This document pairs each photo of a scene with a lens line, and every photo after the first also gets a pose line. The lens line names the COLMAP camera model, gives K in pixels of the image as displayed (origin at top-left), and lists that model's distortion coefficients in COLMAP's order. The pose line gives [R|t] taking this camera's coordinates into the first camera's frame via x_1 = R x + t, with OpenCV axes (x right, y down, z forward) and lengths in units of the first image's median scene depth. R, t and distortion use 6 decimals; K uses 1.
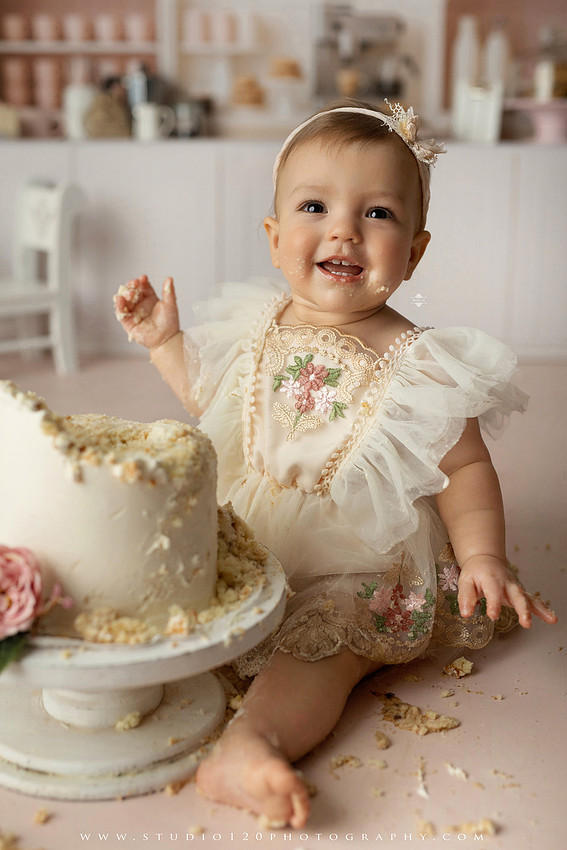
lens RADIAL K [[1219.5, 0, 283.5], [0, 1219.5, 425.0], [0, 0, 1]] dist [-0.000597, 0.023105]
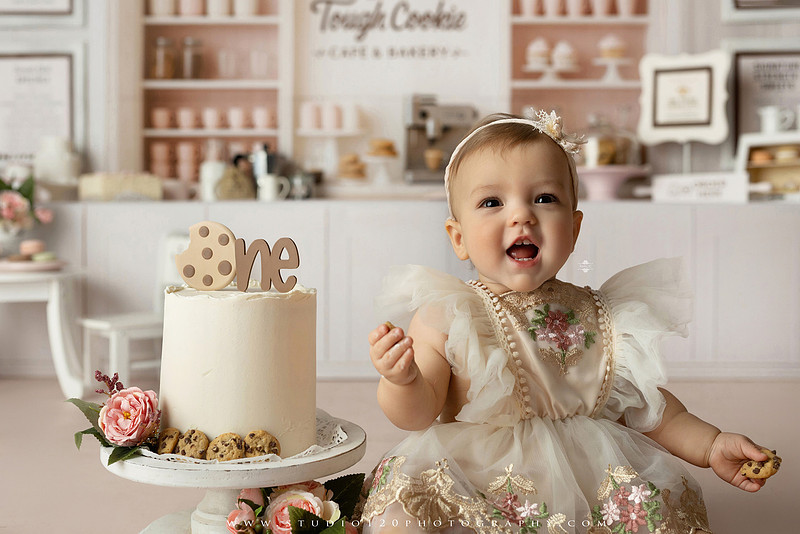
lens RADIAL K [[1147.8, 0, 400.0], [0, 1147.8, 267.0], [0, 0, 1]] dist [-0.000597, 0.023105]
pose [[0.999965, -0.007639, 0.003330, 0.035606], [0.008189, 0.974726, -0.223252, 0.195291], [-0.001541, 0.223271, 0.974755, -0.228076]]
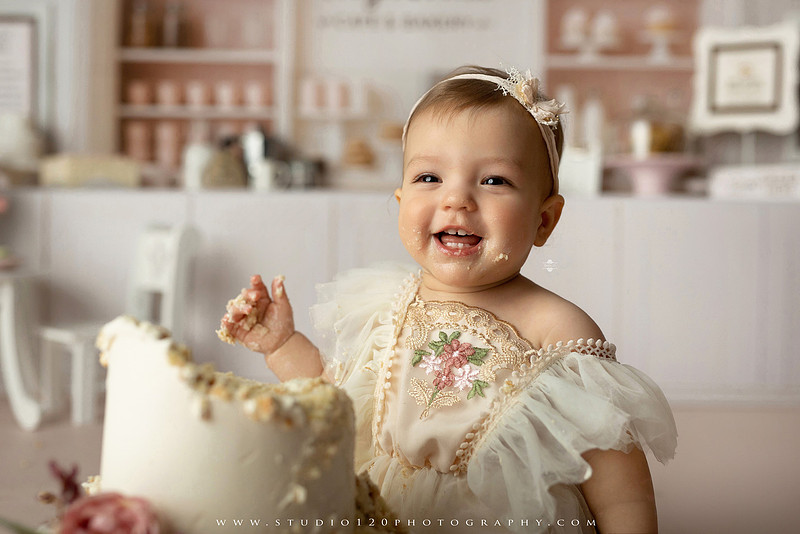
lens RADIAL K [[1147.8, 0, 400.0], [0, 1147.8, 267.0], [0, 0, 1]] dist [-0.000597, 0.023105]
pose [[0.999711, 0.005260, 0.023475, -0.040192], [0.000139, 0.974526, -0.224274, 0.108159], [-0.024056, 0.224212, 0.974243, 0.134826]]
